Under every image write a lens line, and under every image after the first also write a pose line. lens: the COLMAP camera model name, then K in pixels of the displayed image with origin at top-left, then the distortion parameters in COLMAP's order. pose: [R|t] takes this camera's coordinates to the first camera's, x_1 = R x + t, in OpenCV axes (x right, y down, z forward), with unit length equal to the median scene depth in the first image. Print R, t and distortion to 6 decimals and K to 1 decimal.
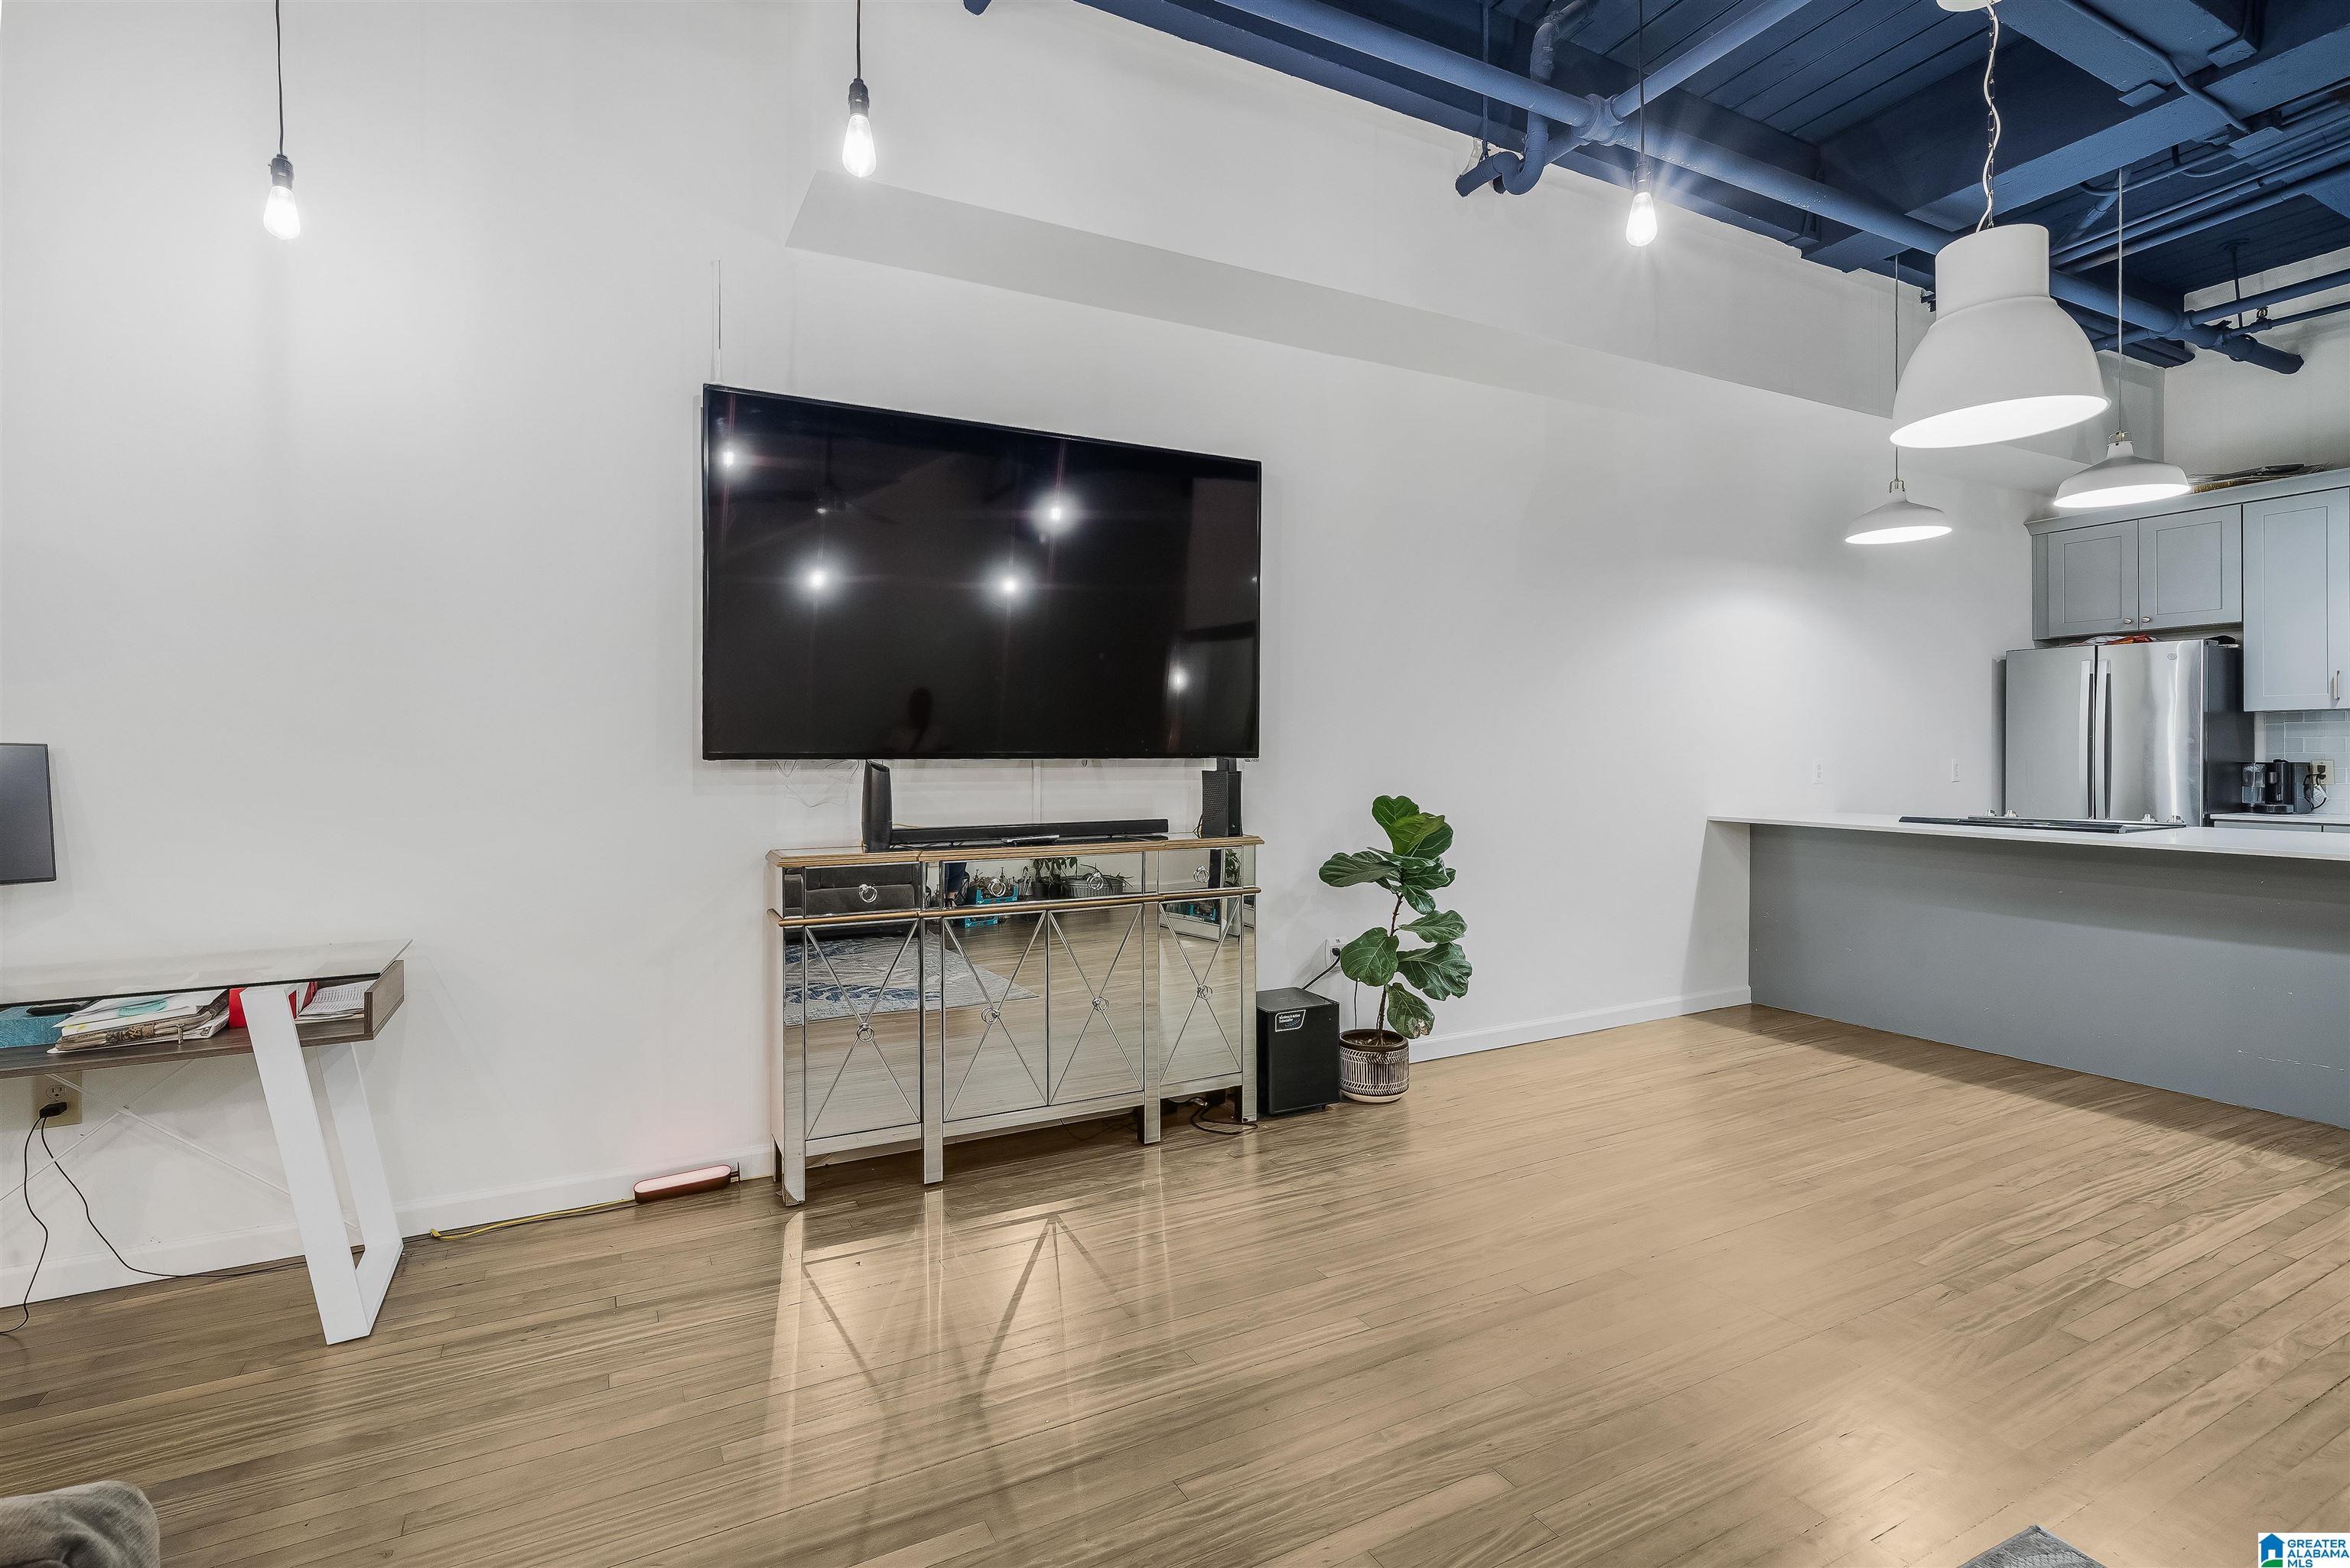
lens RADIAL K [[1077.7, 0, 1138.4], [0, 1077.7, 772.7], [0, 0, 1]] dist [-0.010213, 0.002041]
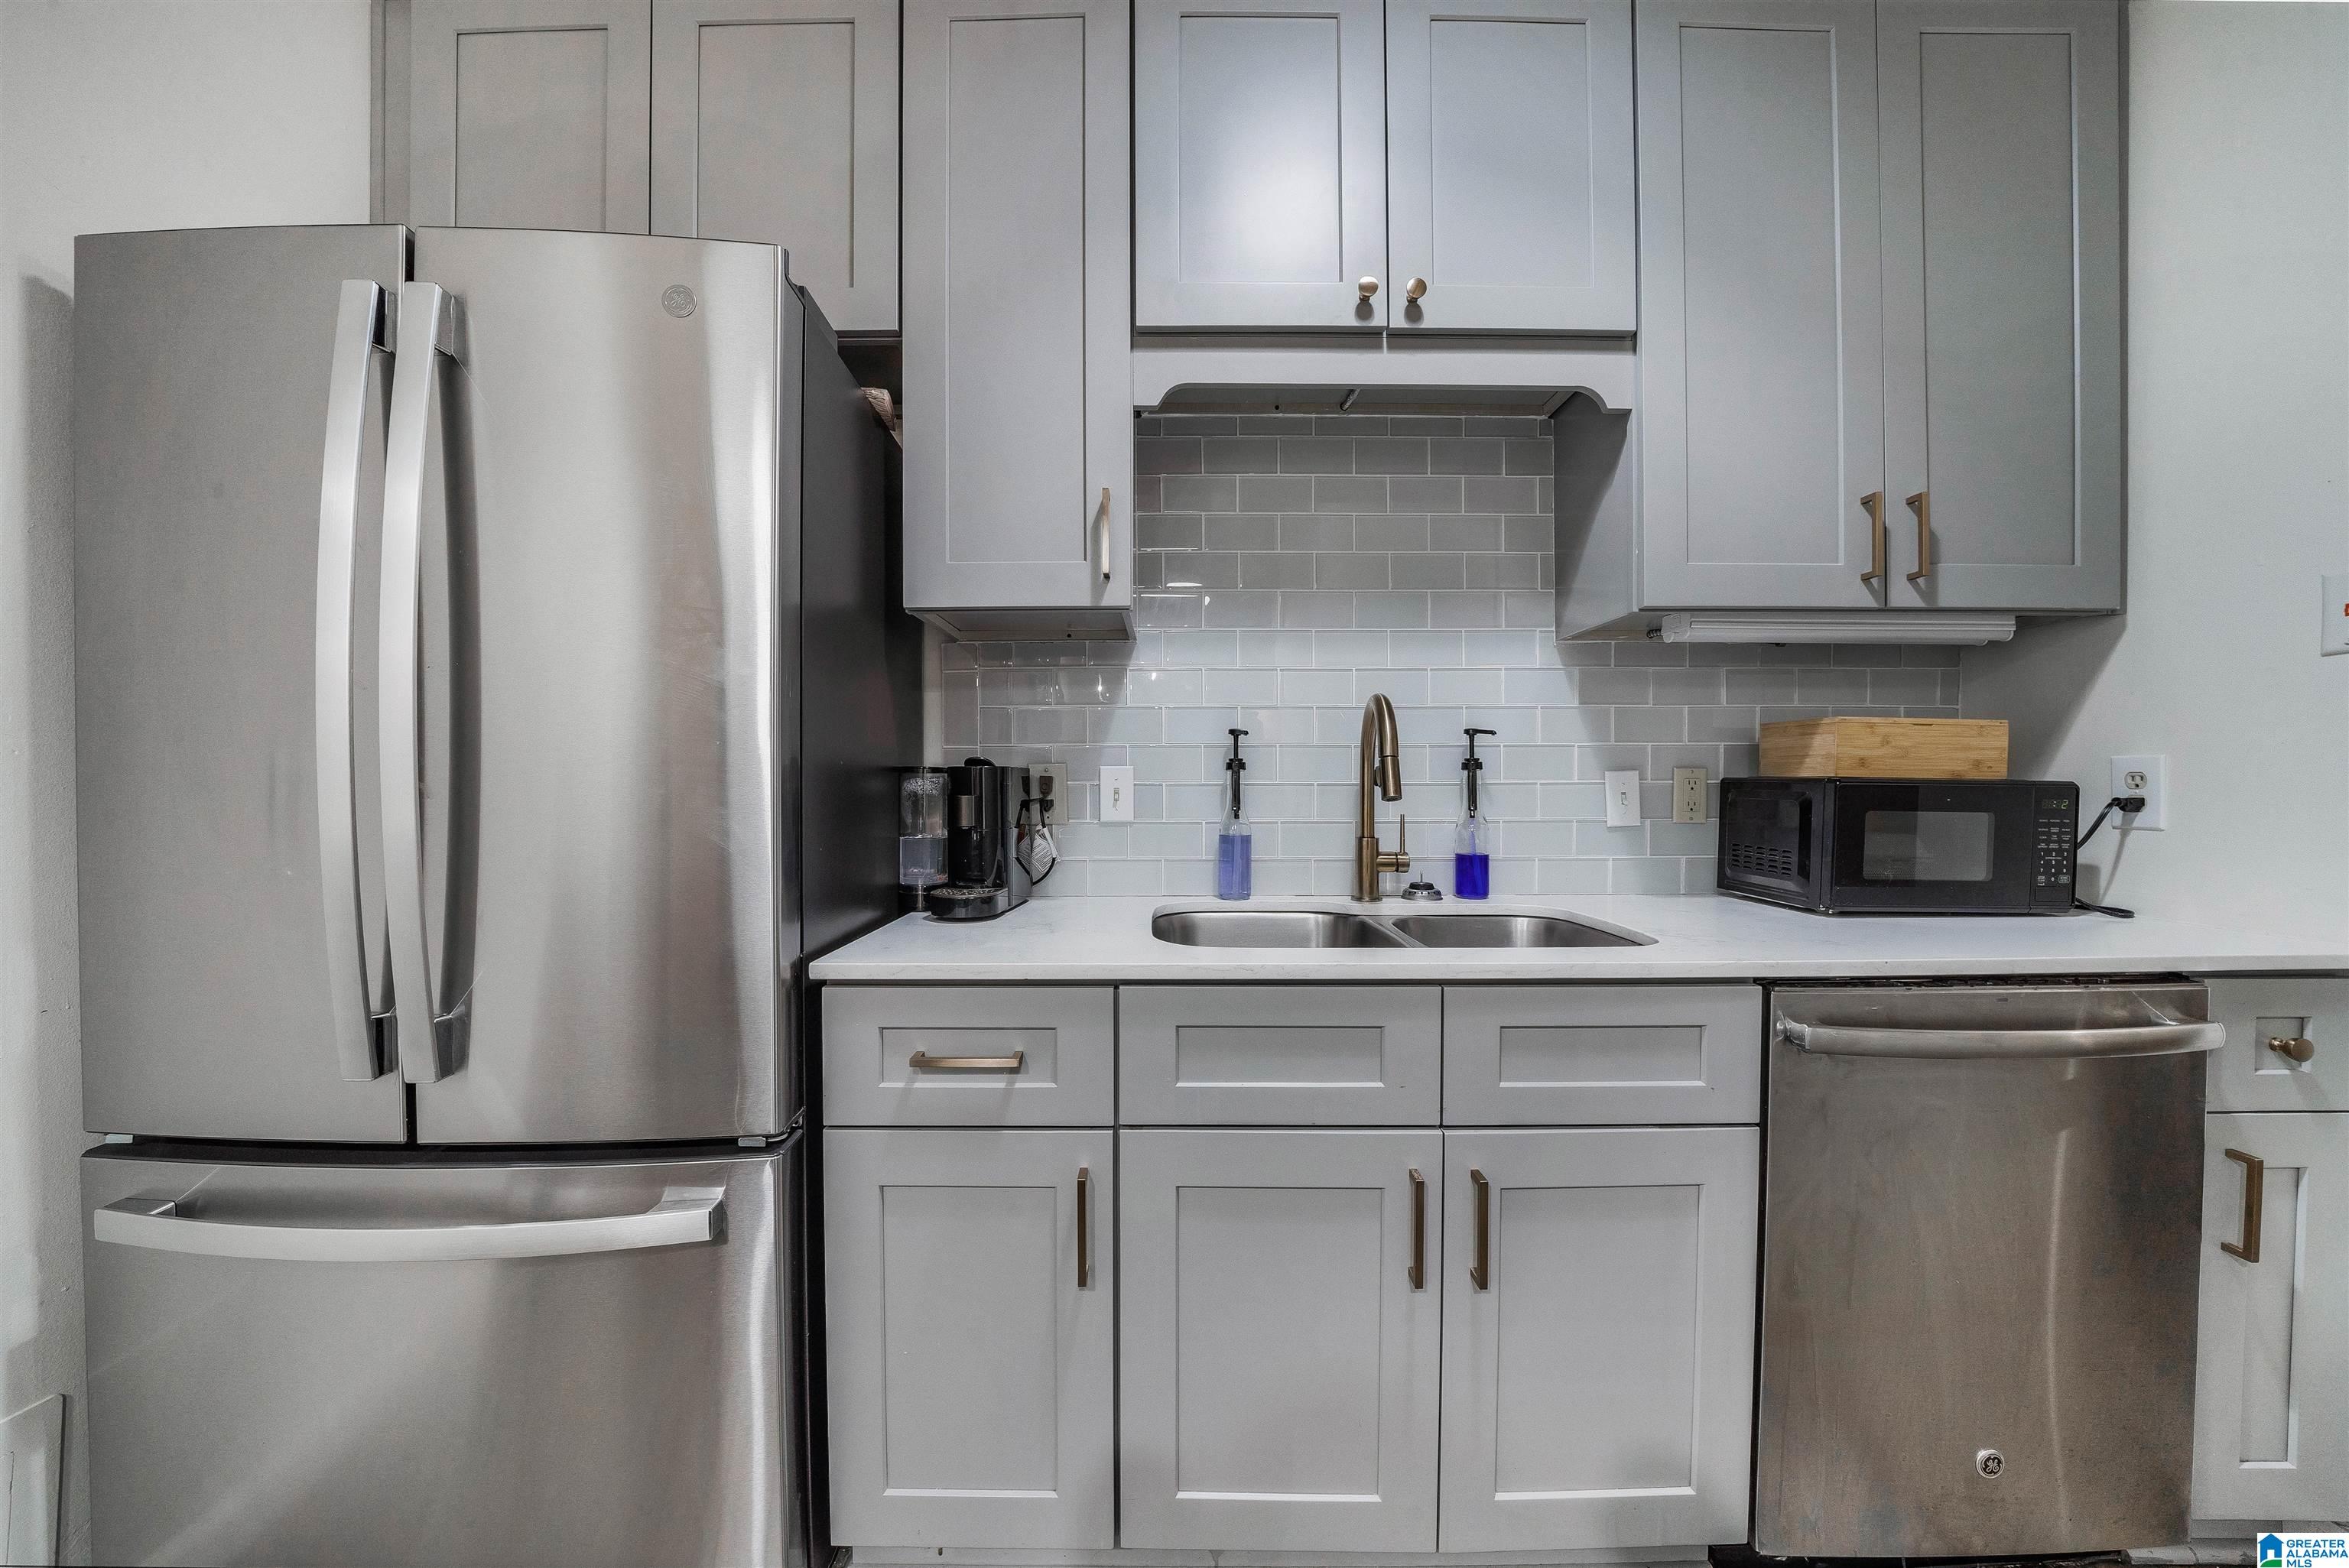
lens RADIAL K [[815.7, 0, 1170.3], [0, 815.7, 800.1], [0, 0, 1]] dist [-0.020380, 0.001090]
pose [[0.439335, -0.011737, 0.898247, 1.202327], [0.009157, 0.999921, 0.008586, -0.000397], [-0.898277, 0.004453, 0.439408, 1.160018]]
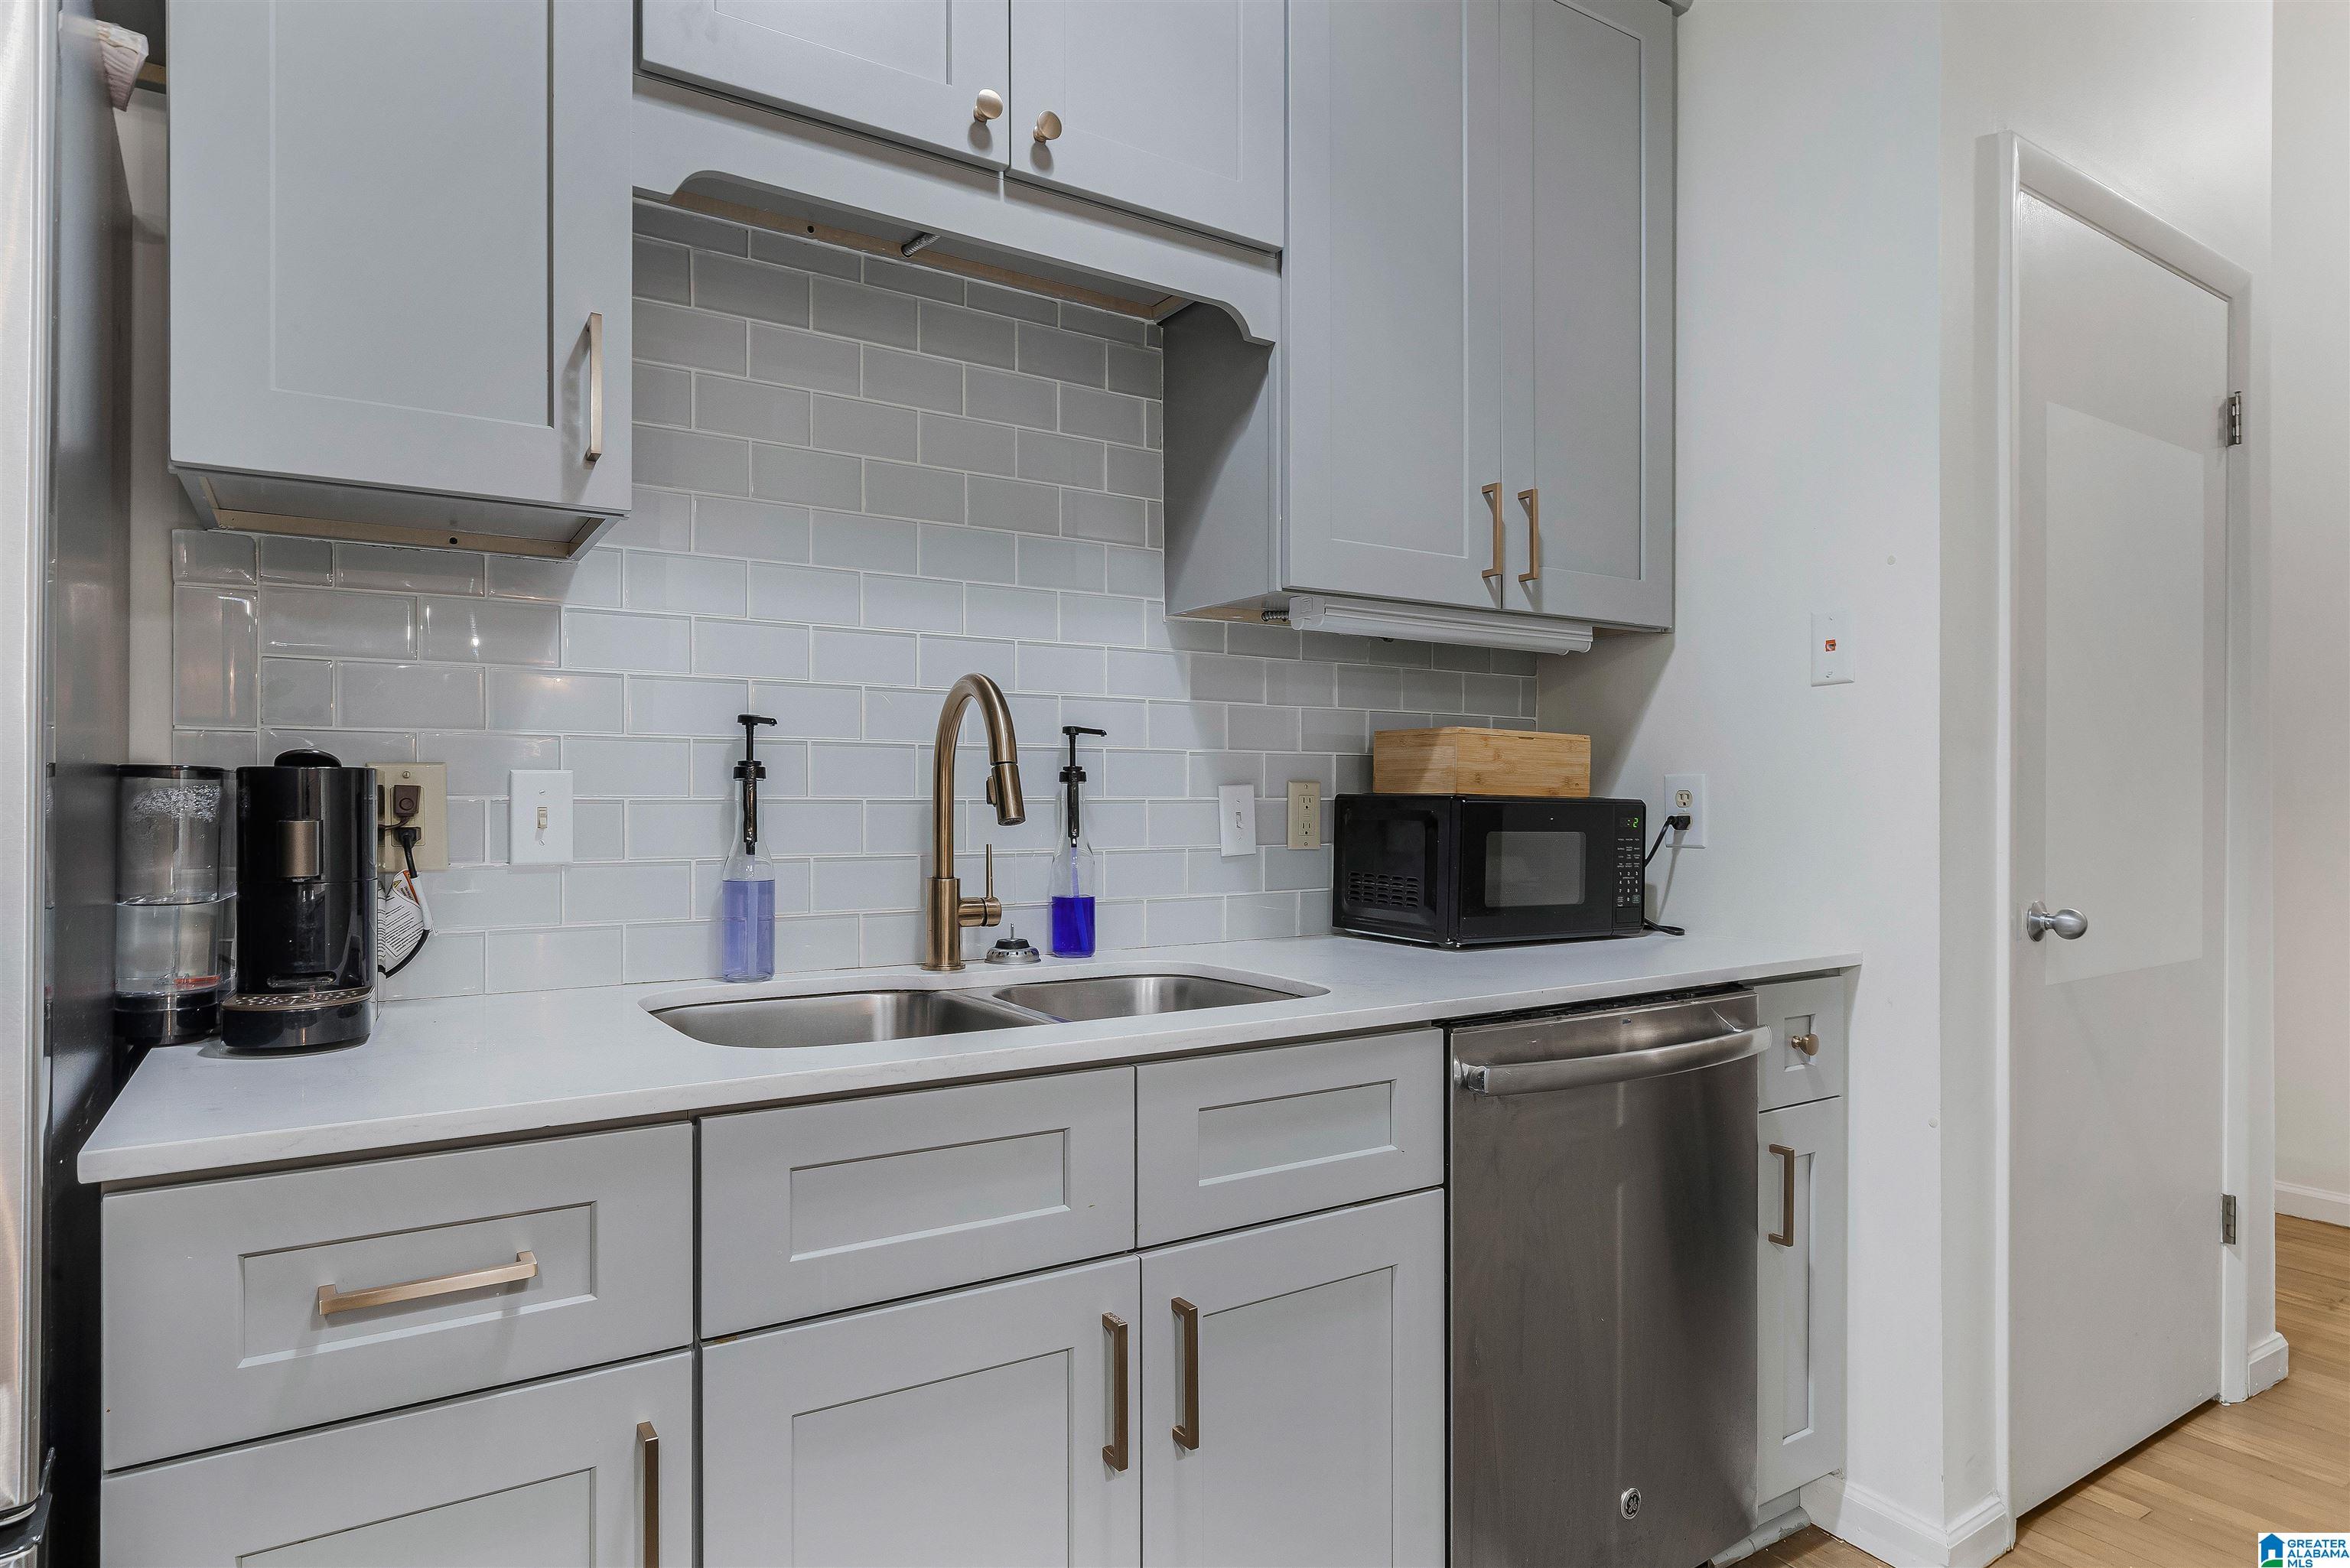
lens RADIAL K [[1287.1, 0, 1141.6], [0, 1287.1, 811.3], [0, 0, 1]] dist [-0.003357, 0.001719]
pose [[-0.103909, -0.000695, 0.994587, 1.157944], [0.011827, 0.999928, 0.001935, -0.000575], [-0.994516, 0.011964, -0.103894, 1.230407]]
